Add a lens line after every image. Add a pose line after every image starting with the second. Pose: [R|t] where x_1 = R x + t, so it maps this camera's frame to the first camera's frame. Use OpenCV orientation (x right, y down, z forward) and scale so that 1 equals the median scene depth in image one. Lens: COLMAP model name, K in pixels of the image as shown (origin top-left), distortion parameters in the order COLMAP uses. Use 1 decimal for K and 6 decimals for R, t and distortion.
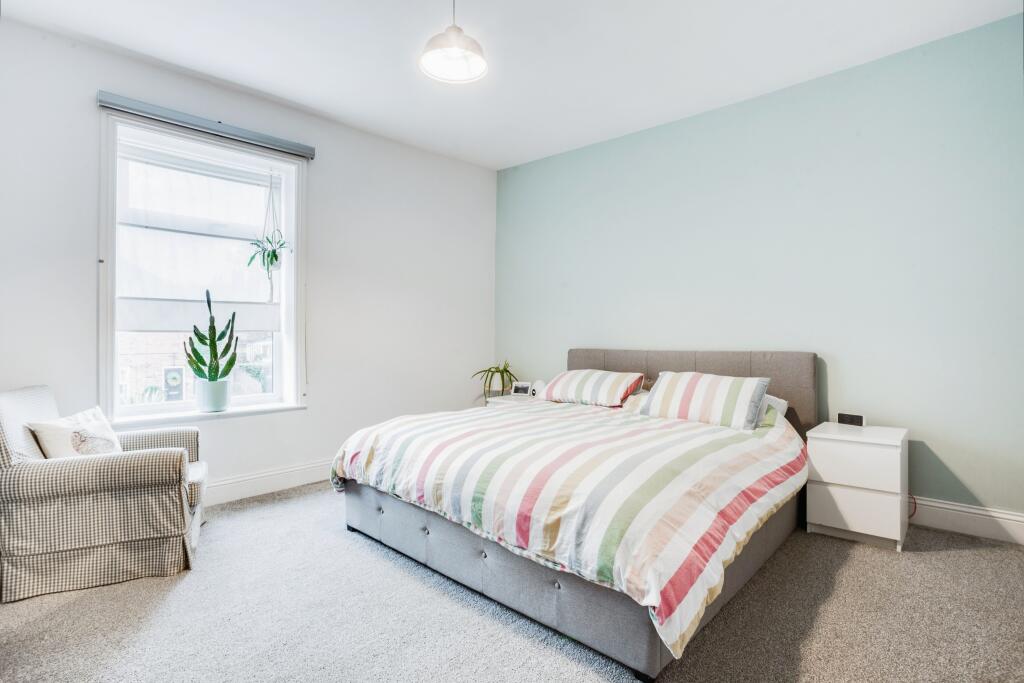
lens RADIAL K [[525.6, 0, 512.0], [0, 525.6, 341.5], [0, 0, 1]] dist [-0.000332, -0.000089]
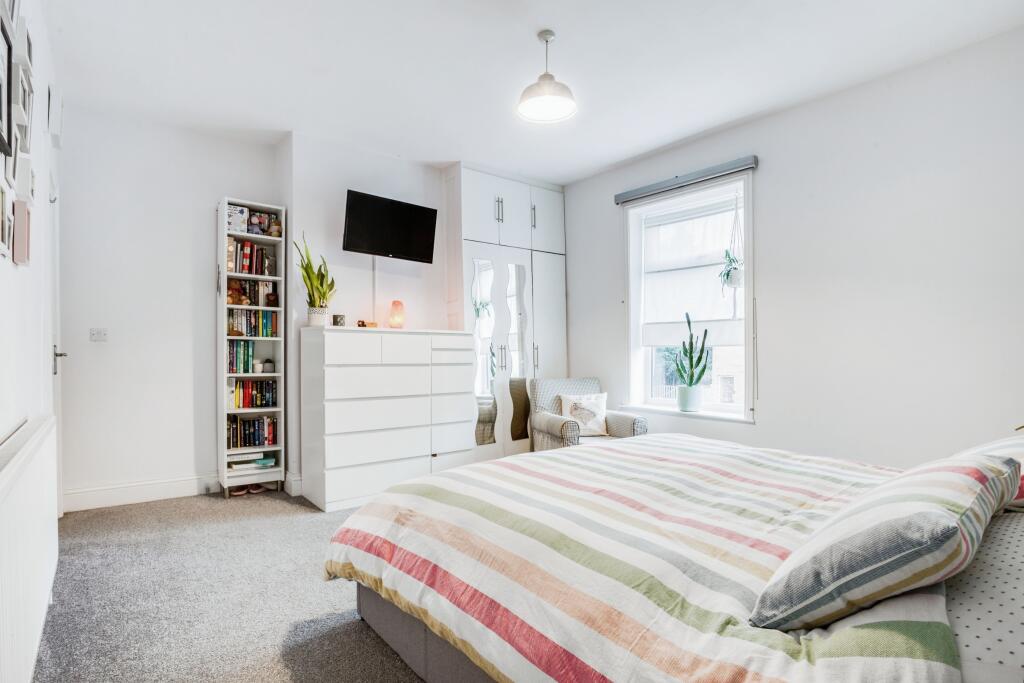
lens RADIAL K [[539.4, 0, 512.0], [0, 539.4, 341.5], [0, 0, 1]] dist [0.000483, 0.000025]
pose [[-0.108924, -0.017121, -0.993903, 0.715368], [-0.005973, 0.999845, -0.016569, -0.006537], [0.994032, 0.004132, -0.109009, 0.724219]]
